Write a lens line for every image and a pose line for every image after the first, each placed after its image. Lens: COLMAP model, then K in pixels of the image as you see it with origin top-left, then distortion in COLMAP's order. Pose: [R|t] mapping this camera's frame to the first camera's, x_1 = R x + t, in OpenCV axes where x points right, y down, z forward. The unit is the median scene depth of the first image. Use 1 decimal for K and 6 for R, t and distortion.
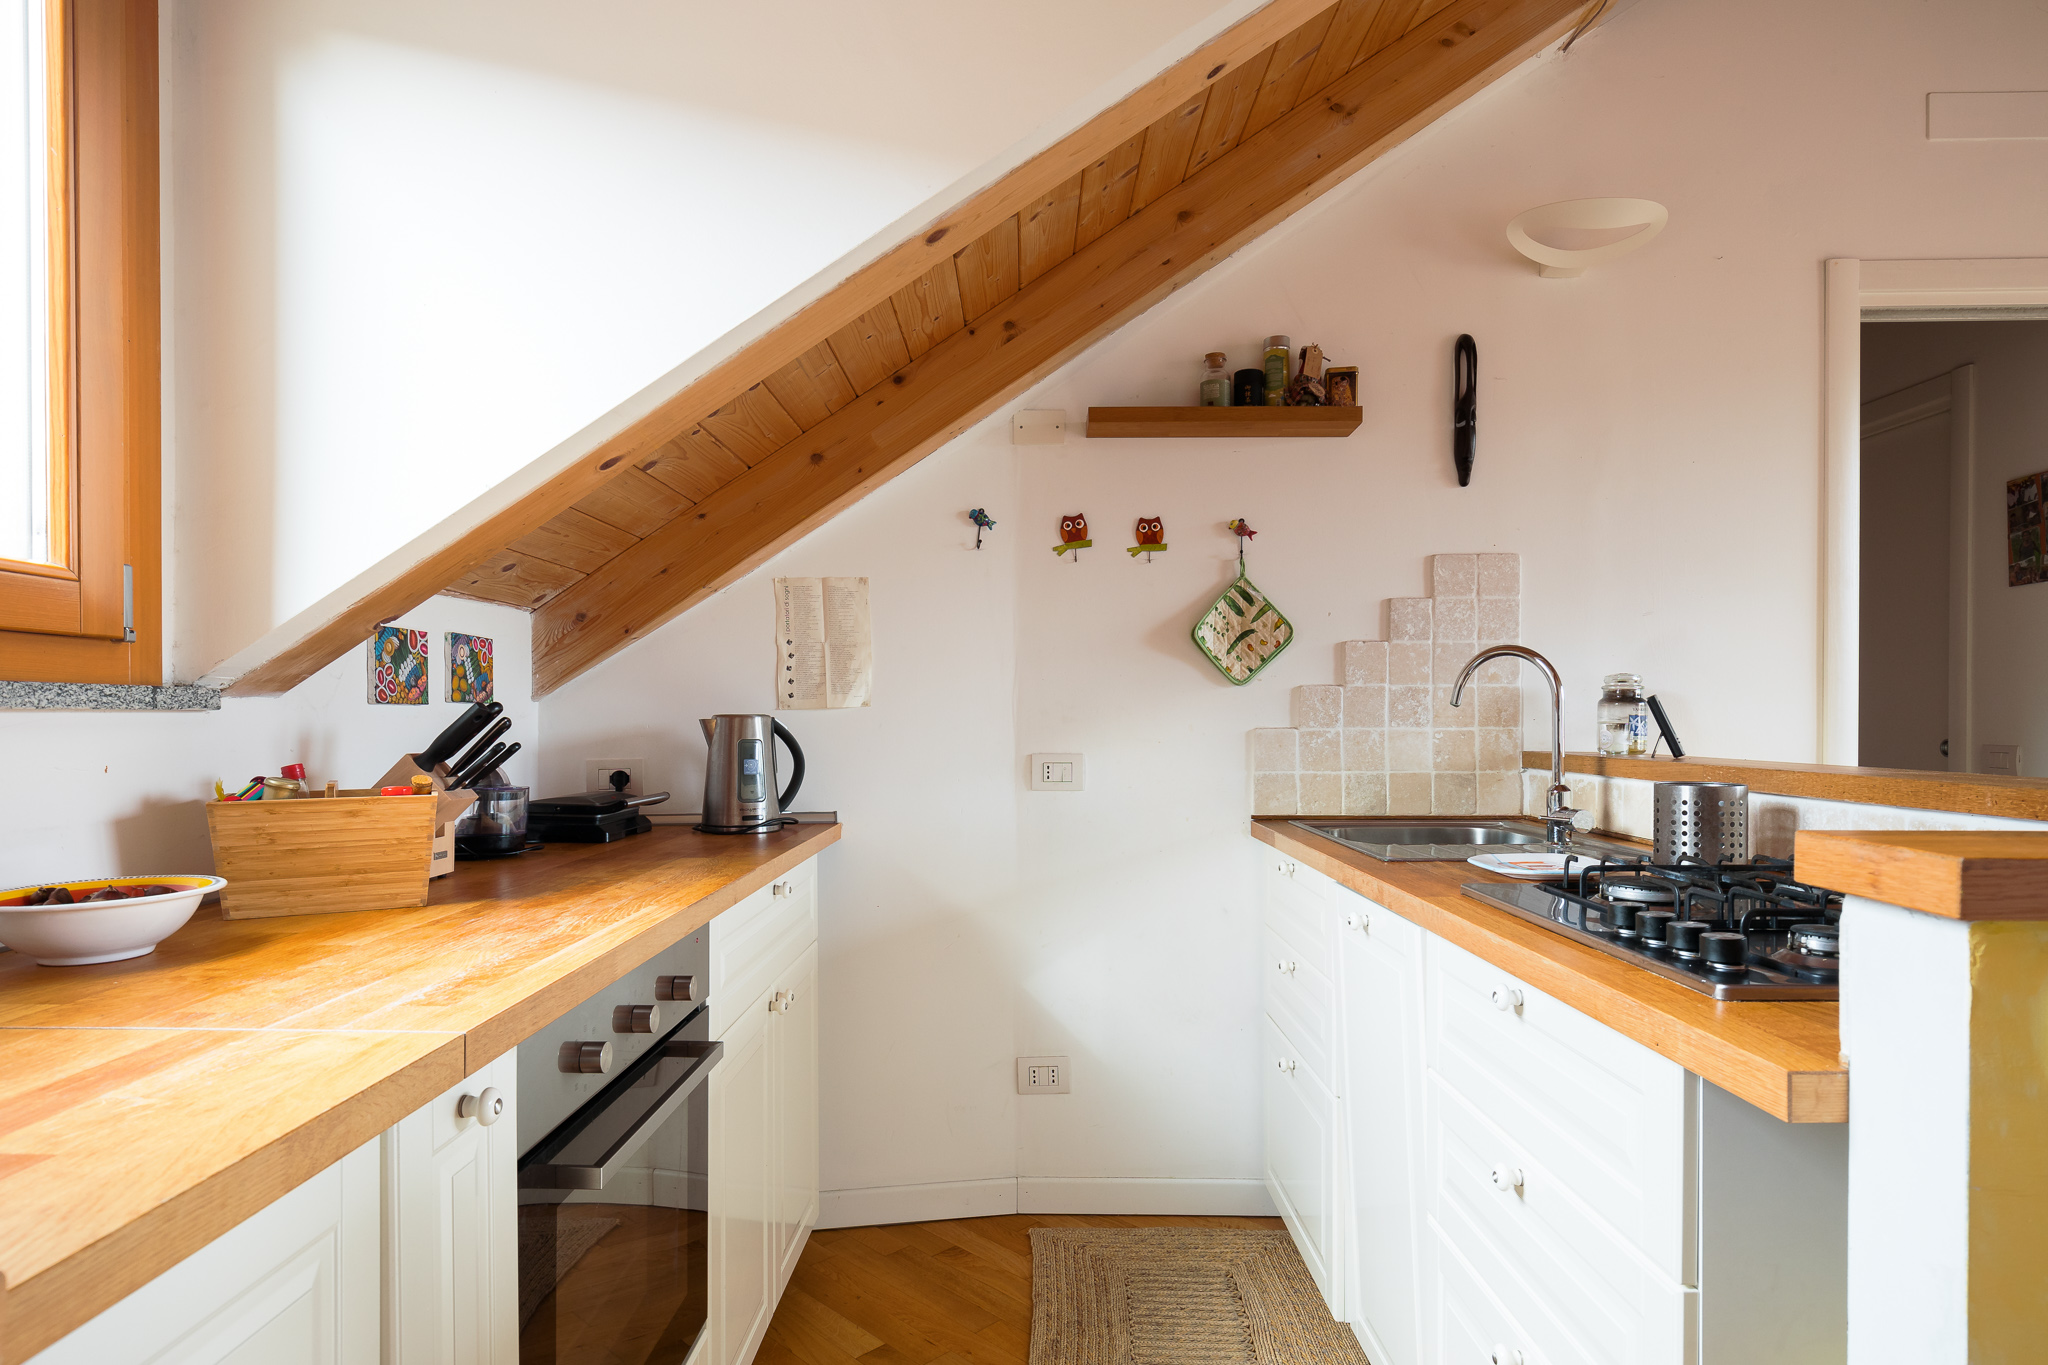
lens RADIAL K [[1116.6, 0, 1005.3], [0, 1116.6, 727.9], [0, 0, 1]] dist [0.000993, -0.001960]
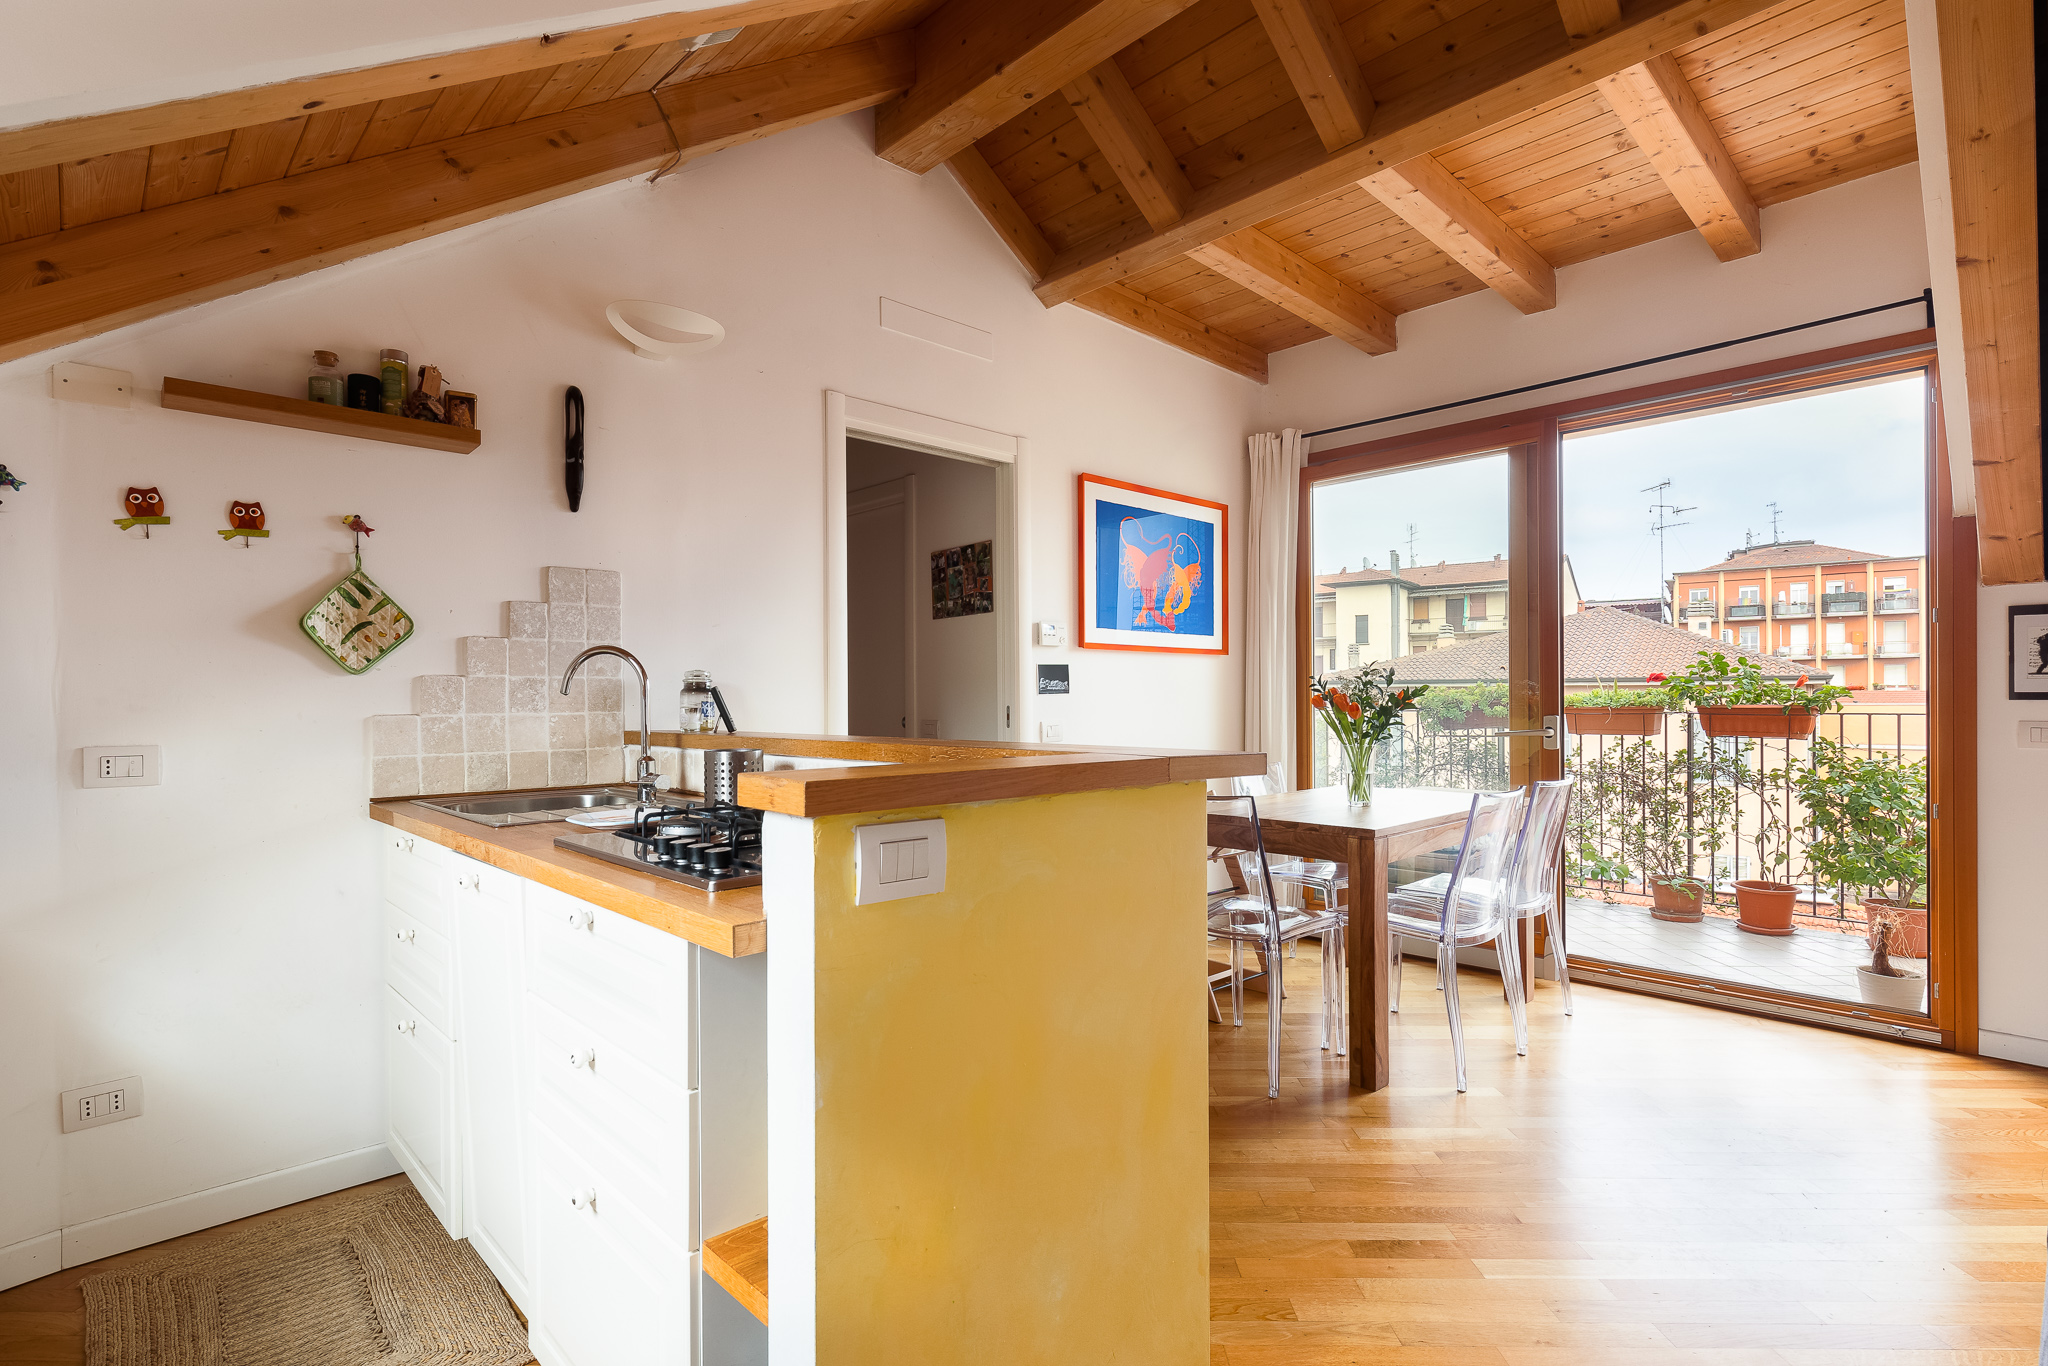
lens RADIAL K [[988.0, 0, 1011.0], [0, 988.0, 699.8], [0, 0, 1]] dist [-0.000217, 0.000400]
pose [[0.713939, -0.002448, 0.700203, 0.000418], [0.012358, 0.999882, -0.009104, 0.001567], [-0.700099, 0.015153, 0.713885, -0.088898]]
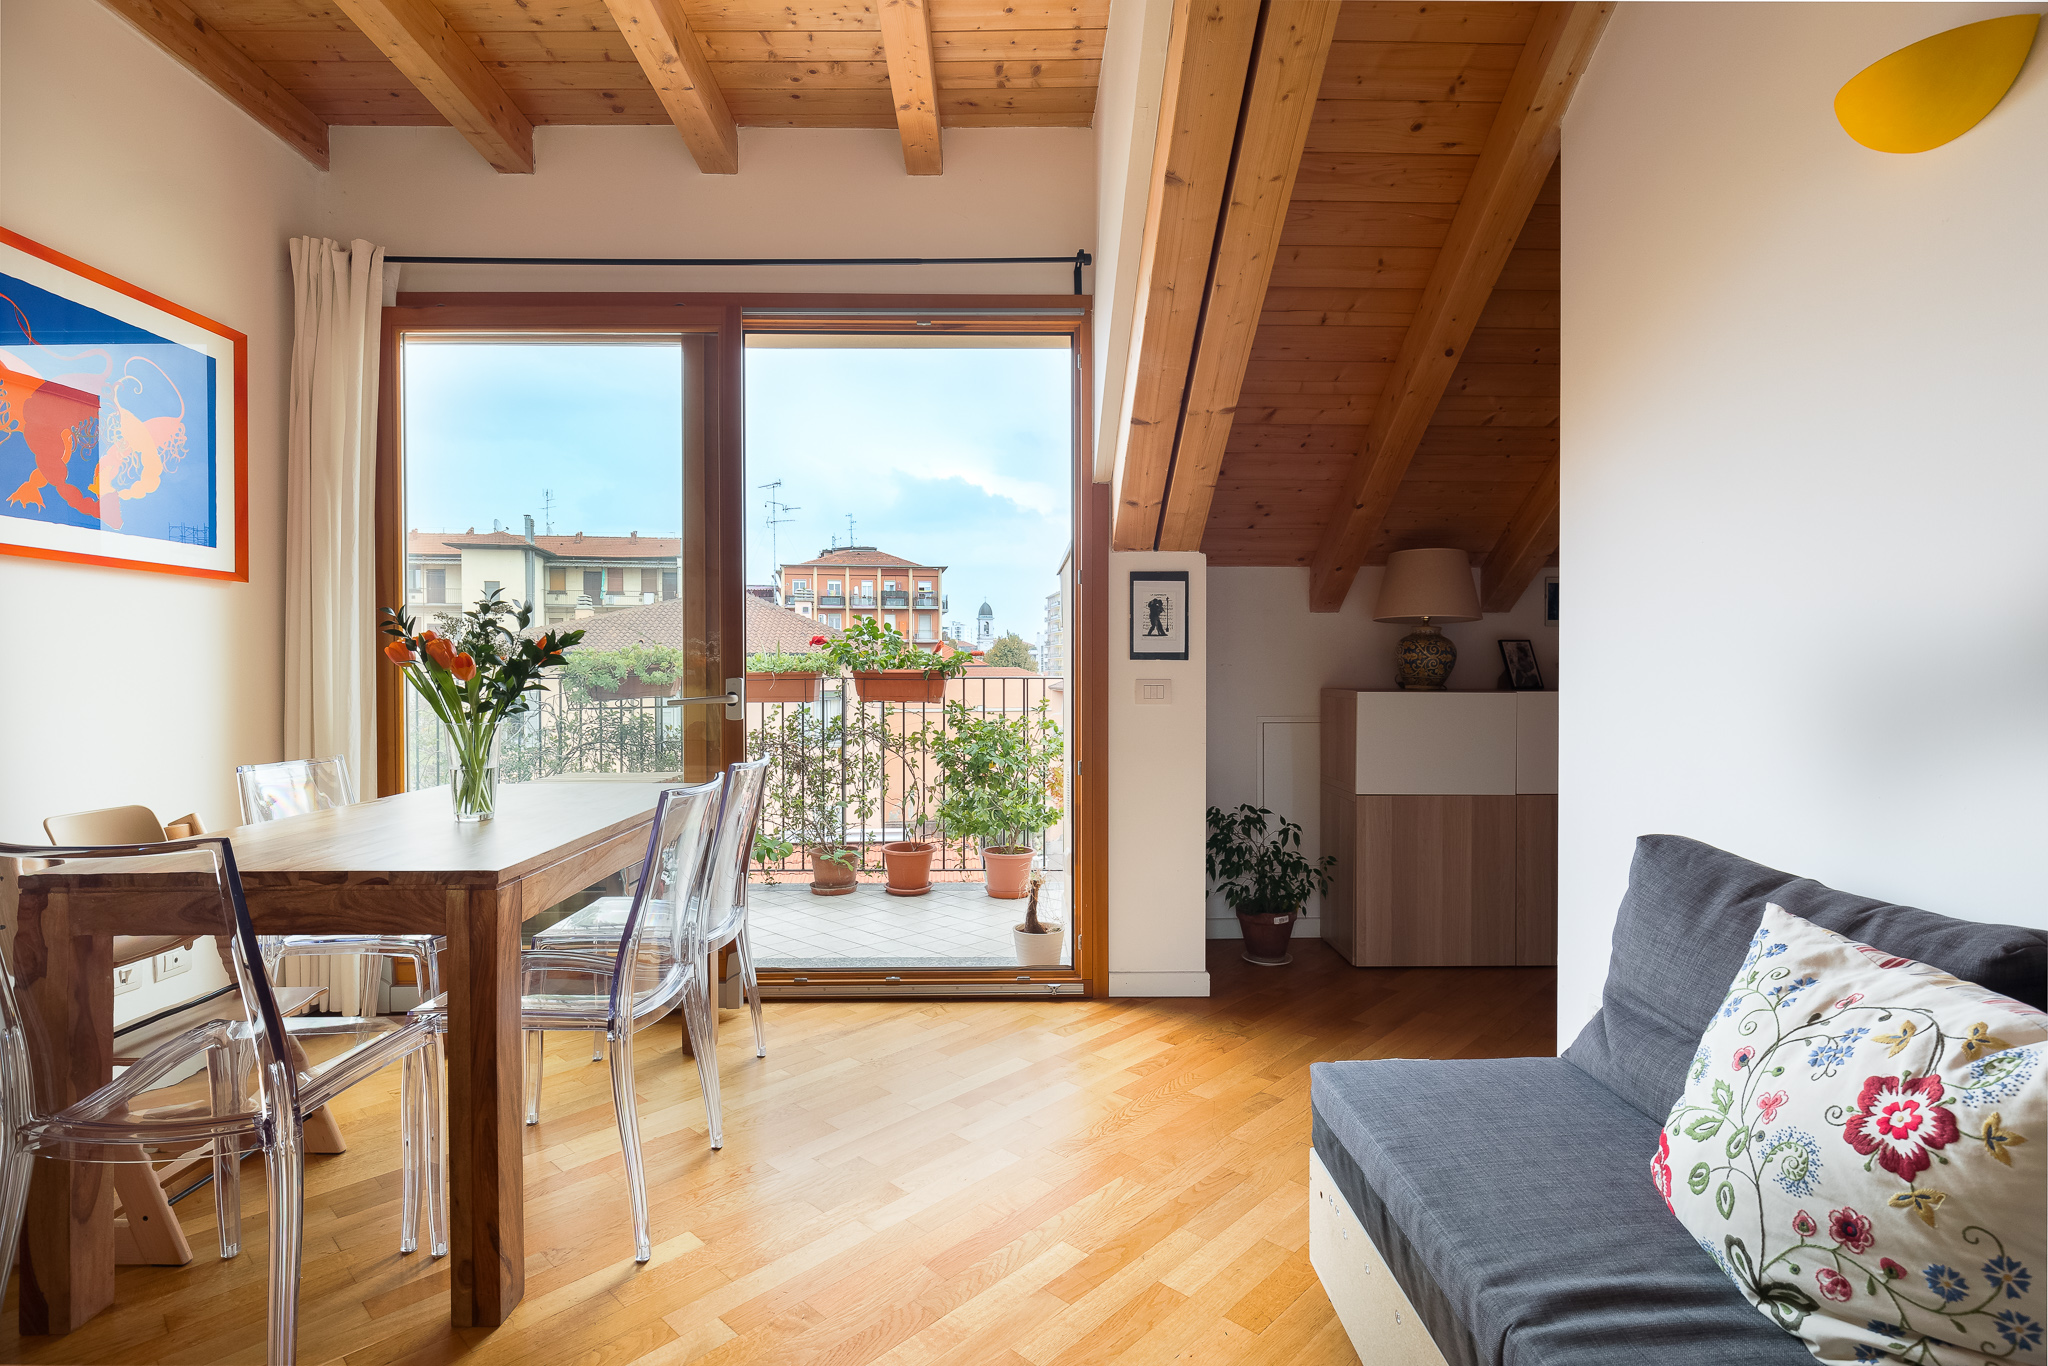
lens RADIAL K [[993.7, 0, 1017.0], [0, 993.7, 677.6], [0, 0, 1]] dist [0.001461, 0.000191]
pose [[-0.031658, -0.004876, 0.999487, 0.440848], [0.013980, 0.999888, 0.005321, 0.021052], [-0.999401, 0.014141, -0.031586, 0.114176]]
